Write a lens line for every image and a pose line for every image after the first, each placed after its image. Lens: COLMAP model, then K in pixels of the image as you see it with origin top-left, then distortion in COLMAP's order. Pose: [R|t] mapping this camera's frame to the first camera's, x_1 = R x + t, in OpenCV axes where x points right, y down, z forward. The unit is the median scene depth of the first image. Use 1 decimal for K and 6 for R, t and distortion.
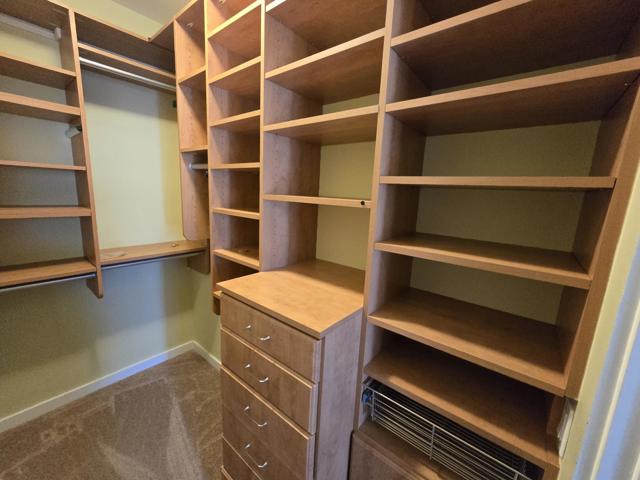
lens RADIAL K [[259.5, 0, 320.0], [0, 259.5, 240.0], [0, 0, 1]] dist [0.000035, 0.000002]
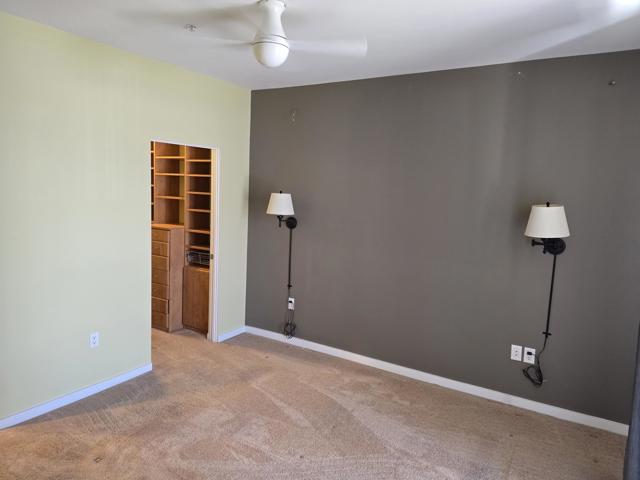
lens RADIAL K [[428.6, 0, 320.0], [0, 428.6, 240.0], [0, 0, 1]] dist [0.000755, 0.000093]
pose [[0.990222, -0.020910, 0.137926, 1.134137], [0.029587, 0.997689, -0.061163, 0.807911], [-0.136328, 0.064646, 0.988552, -4.797230]]
